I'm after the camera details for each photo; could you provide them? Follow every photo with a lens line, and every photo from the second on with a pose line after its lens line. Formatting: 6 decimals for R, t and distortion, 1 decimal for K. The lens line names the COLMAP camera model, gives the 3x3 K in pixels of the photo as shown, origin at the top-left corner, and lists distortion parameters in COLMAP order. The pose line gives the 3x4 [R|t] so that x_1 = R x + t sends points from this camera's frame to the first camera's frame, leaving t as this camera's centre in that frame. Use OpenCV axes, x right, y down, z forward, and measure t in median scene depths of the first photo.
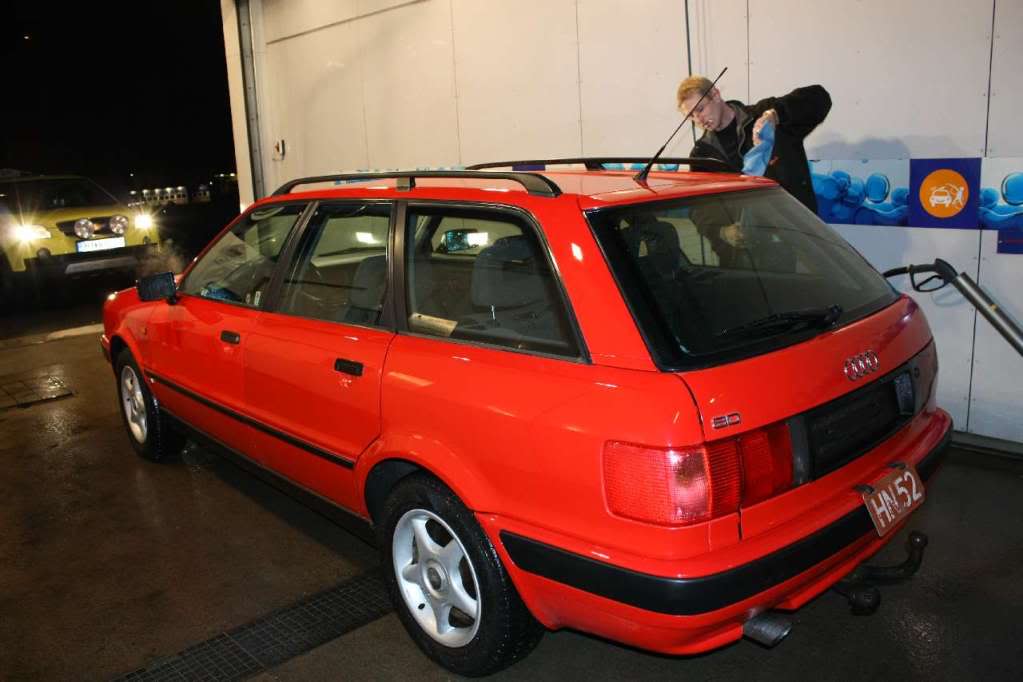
lens RADIAL K [[856.3, 0, 511.5], [0, 856.3, 341.0], [0, 0, 1]] dist [-0.175102, 0.167408]
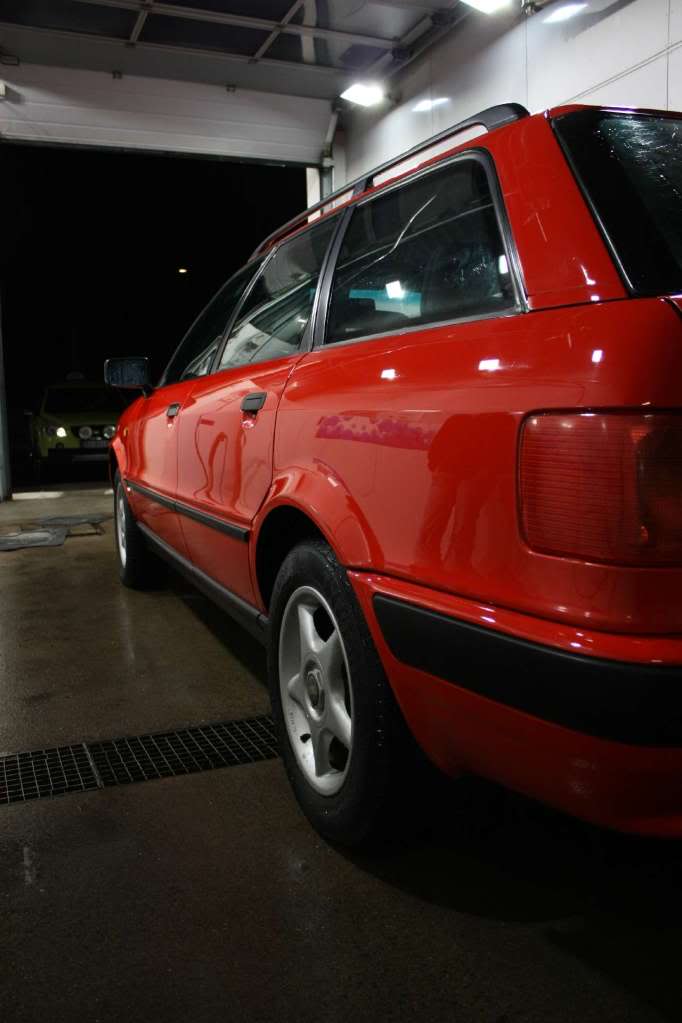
lens RADIAL K [[856.3, 0, 341.0], [0, 856.3, 511.5], [0, 0, 1]] dist [-0.175102, 0.167408]
pose [[0.941767, 0.062938, -0.330325, 0.134921], [-0.089294, 0.993868, -0.065216, 0.166899], [0.324195, 0.090915, 0.941612, 0.328691]]
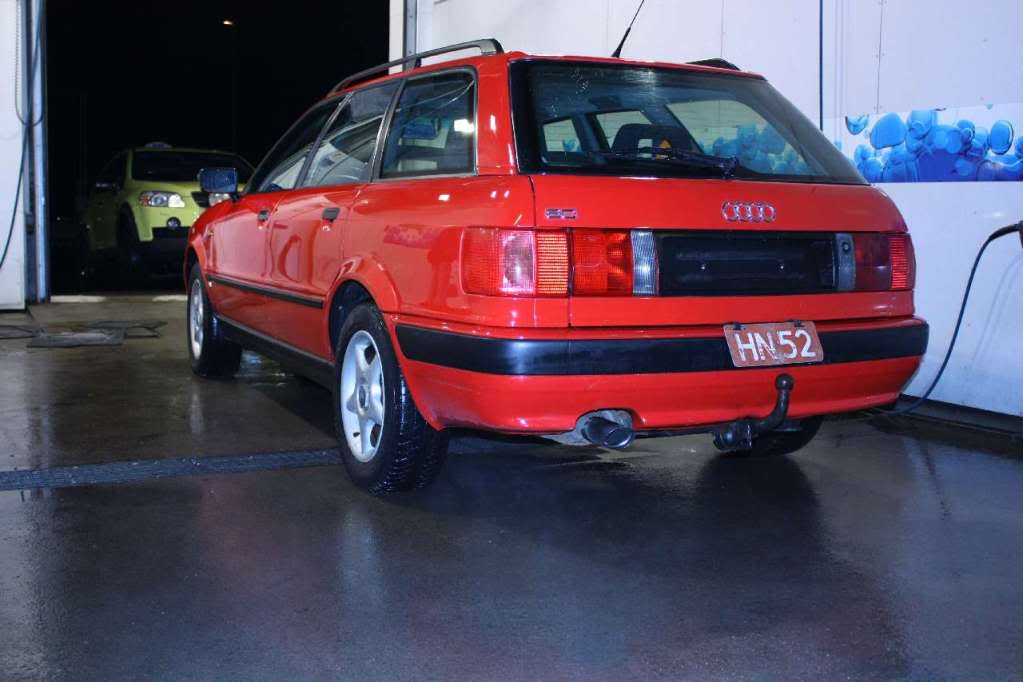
lens RADIAL K [[1192.5, 0, 511.5], [0, 1192.5, 341.0], [0, 0, 1]] dist [-0.082049, 0.030865]
pose [[0.957753, 0.100000, -0.269646, 0.464433], [-0.129839, 0.986959, -0.095154, 0.308685], [0.256614, 0.126144, 0.958247, -0.397077]]
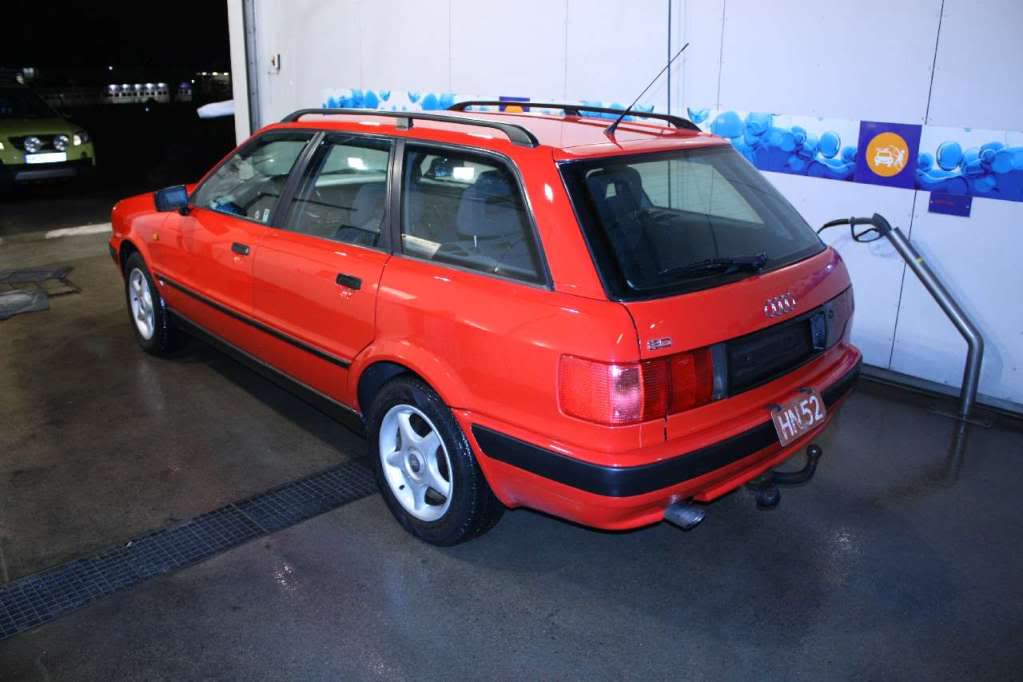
lens RADIAL K [[856.3, 0, 511.5], [0, 856.3, 341.0], [0, 0, 1]] dist [-0.175102, 0.167408]
pose [[0.998085, 0.053239, 0.031500, -0.001472], [-0.056061, 0.993725, 0.096782, -0.013324], [-0.026149, -0.098363, 0.994807, -0.169722]]
